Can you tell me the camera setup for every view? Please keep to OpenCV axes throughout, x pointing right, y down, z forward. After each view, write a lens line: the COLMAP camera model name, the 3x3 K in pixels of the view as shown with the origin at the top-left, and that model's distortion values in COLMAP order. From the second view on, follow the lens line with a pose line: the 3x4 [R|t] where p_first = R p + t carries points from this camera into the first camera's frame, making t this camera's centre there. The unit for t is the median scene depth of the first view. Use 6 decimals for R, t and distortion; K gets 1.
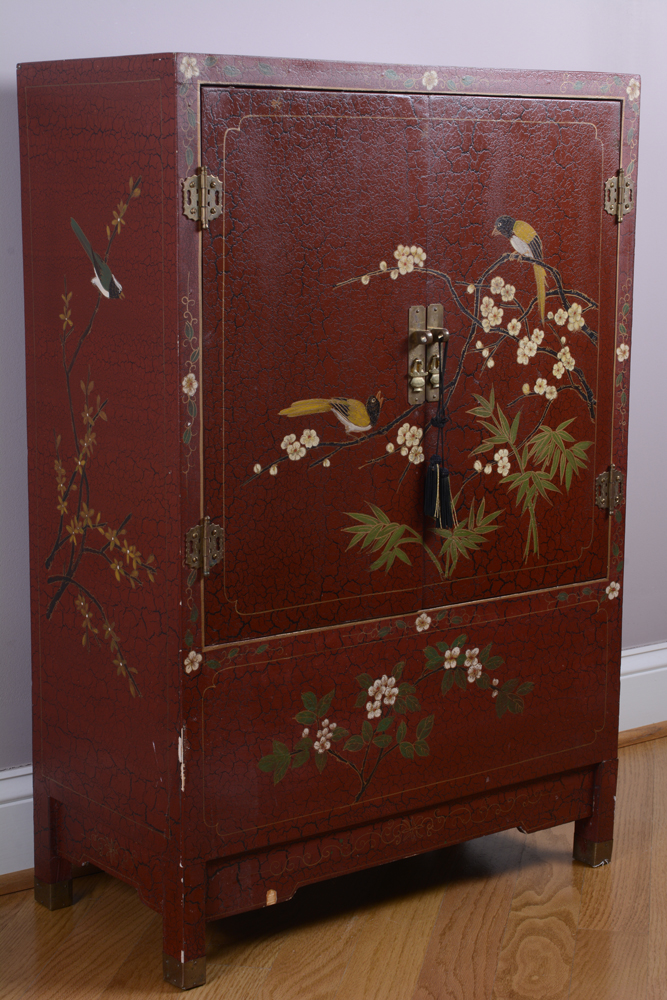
lens RADIAL K [[1732.3, 0, 333.5], [0, 1732.3, 500.0], [0, 0, 1]] dist [-0.034616, 0.079157]
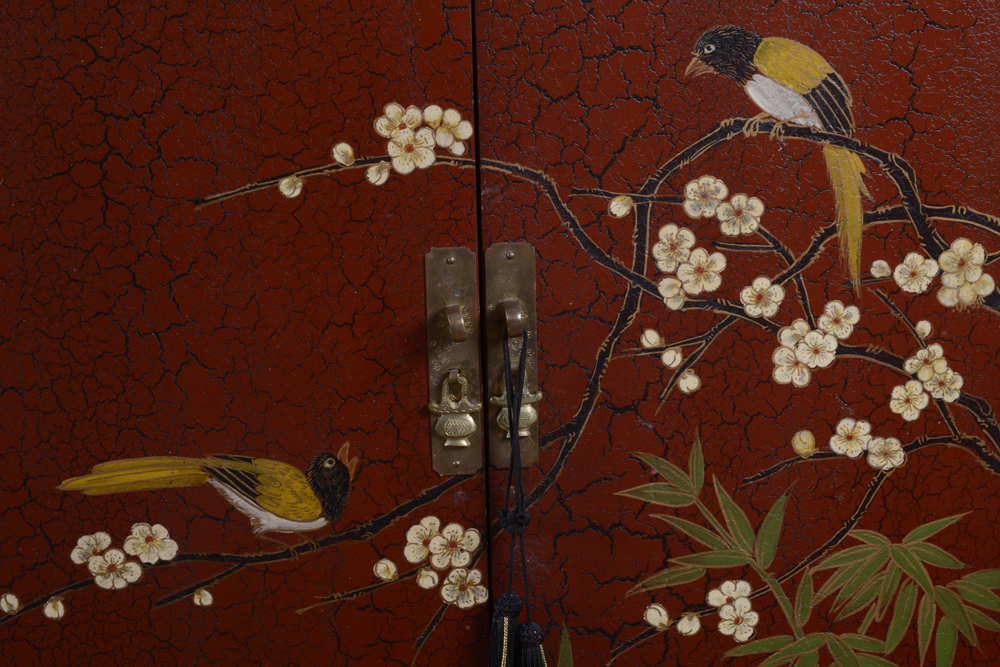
lens RADIAL K [[1732.3, 0, 500.0], [0, 1732.3, 333.5], [0, 0, 1]] dist [-0.034616, 0.079157]
pose [[0.855397, 0.084854, -0.510975, 0.264459], [-0.065659, 0.996296, 0.055532, -0.111151], [0.513794, -0.013952, 0.857800, 0.622178]]
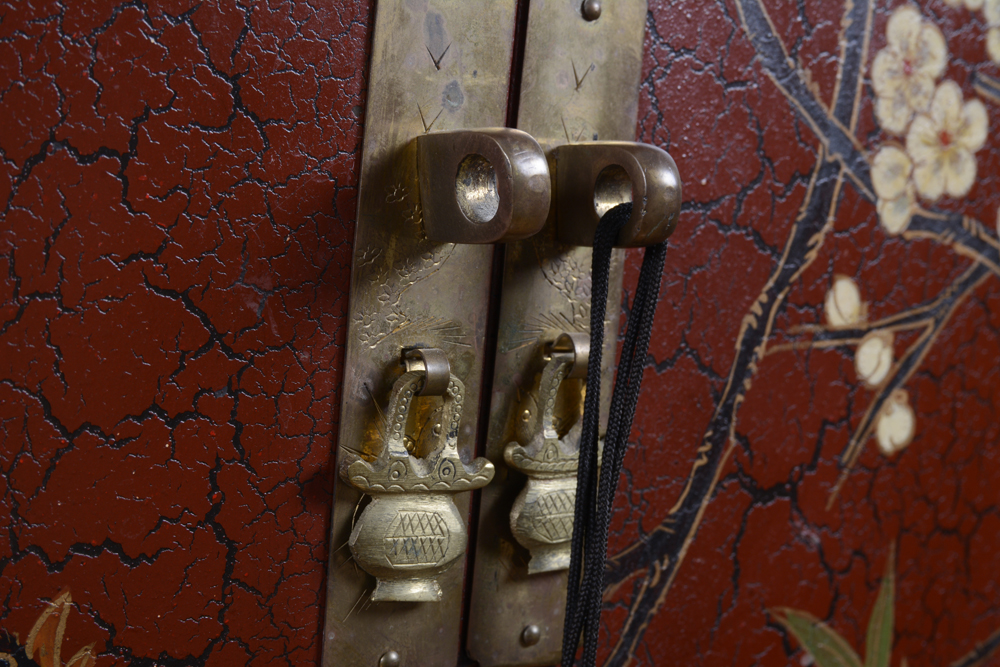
lens RADIAL K [[1692.9, 0, 500.0], [0, 1692.9, 333.5], [0, 0, 1]] dist [-0.161480, -0.001686]
pose [[0.995719, 0.090406, 0.019224, 0.050076], [-0.088029, 0.990993, -0.100914, -0.068491], [-0.028175, 0.098790, 0.994709, 0.846082]]
